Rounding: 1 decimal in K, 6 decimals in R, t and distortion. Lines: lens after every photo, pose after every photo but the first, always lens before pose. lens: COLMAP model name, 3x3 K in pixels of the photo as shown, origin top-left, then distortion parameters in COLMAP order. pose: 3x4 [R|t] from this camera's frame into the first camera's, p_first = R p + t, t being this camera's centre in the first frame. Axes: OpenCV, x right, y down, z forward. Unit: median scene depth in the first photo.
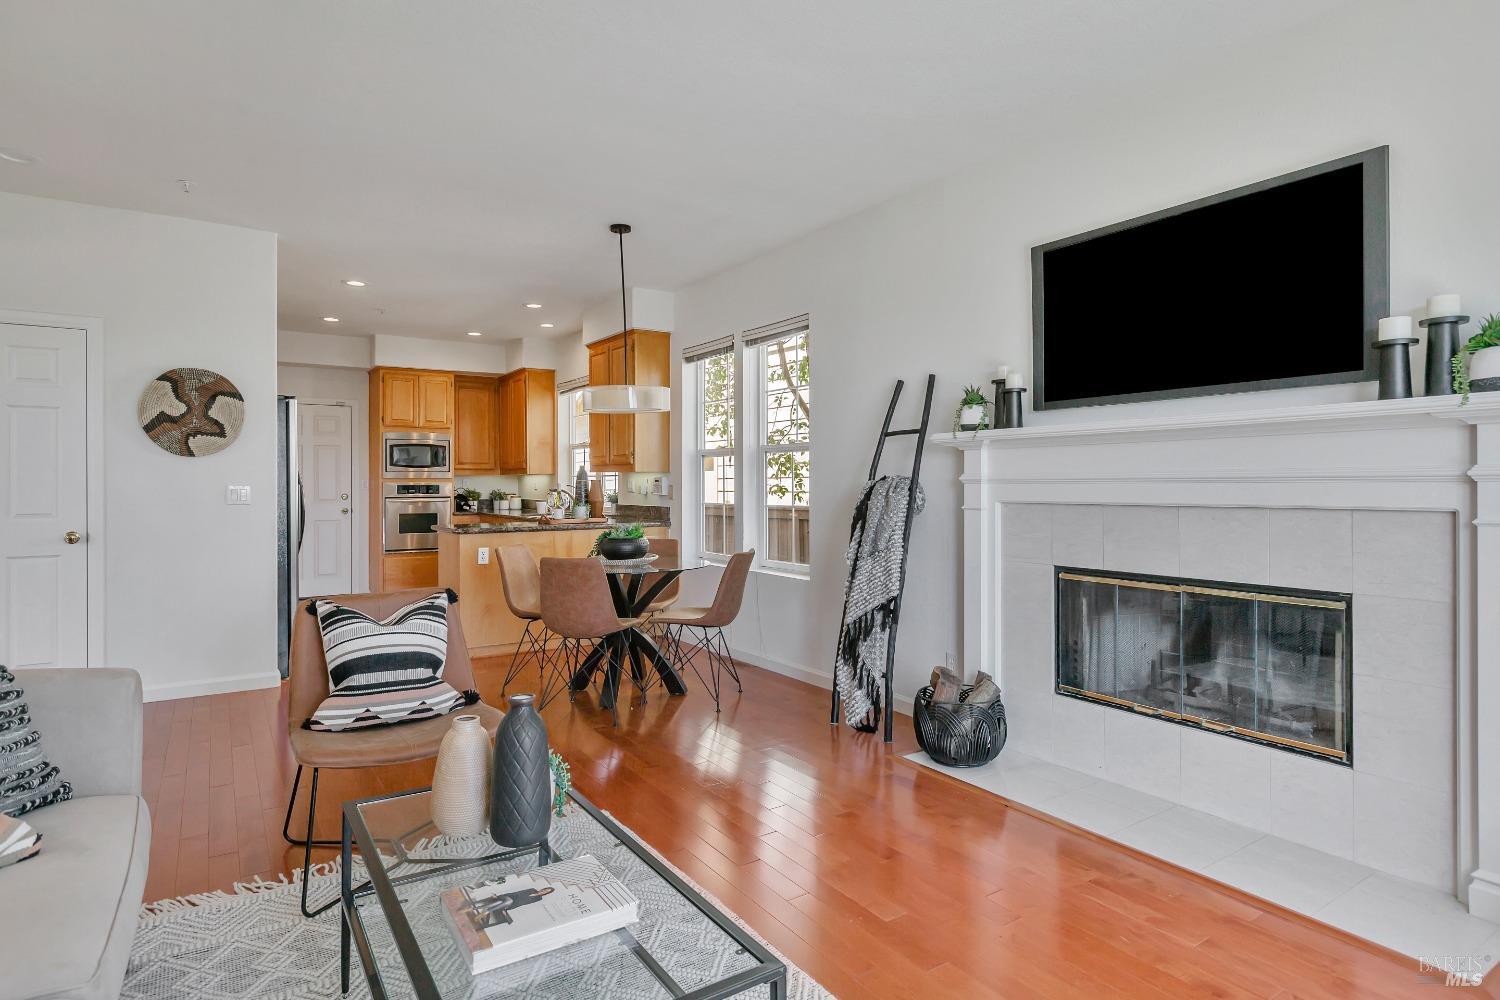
lens RADIAL K [[778.2, 0, 753.3], [0, 778.2, 494.4], [0, 0, 1]] dist [-0.000120, -0.000346]
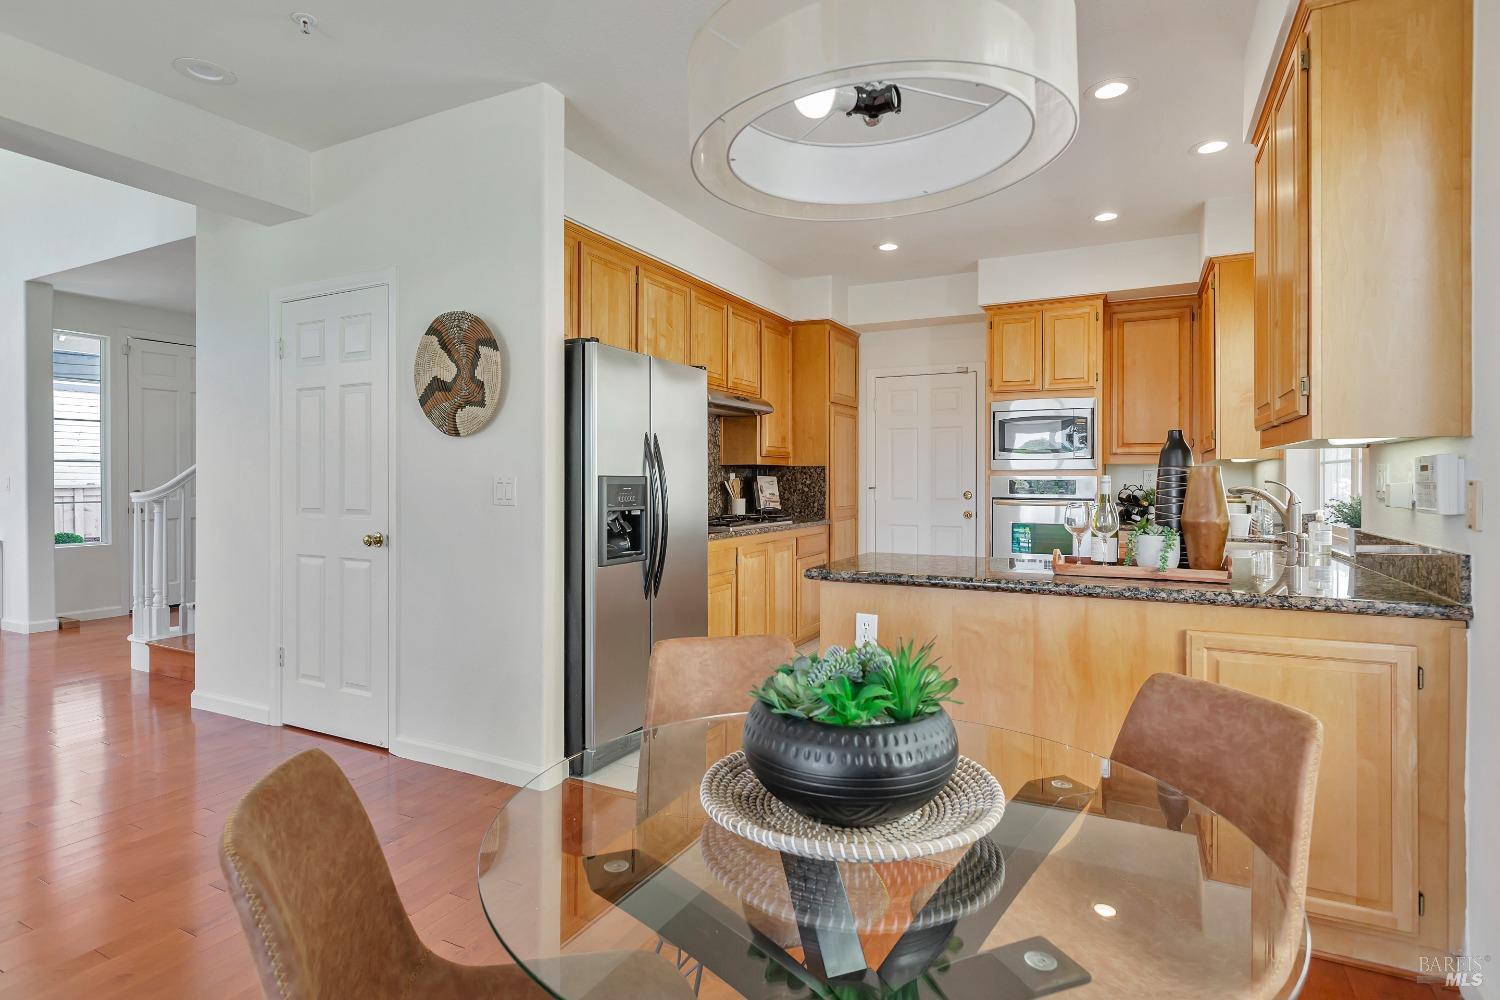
lens RADIAL K [[778.2, 0, 746.0], [0, 778.2, 487.8], [0, 0, 1]] dist [-0.000120, -0.000346]
pose [[0.489309, 0.015151, -0.871979, 0.028727], [-0.018036, 0.999811, 0.007252, -0.011506], [0.871924, 0.012179, 0.489490, 0.880799]]
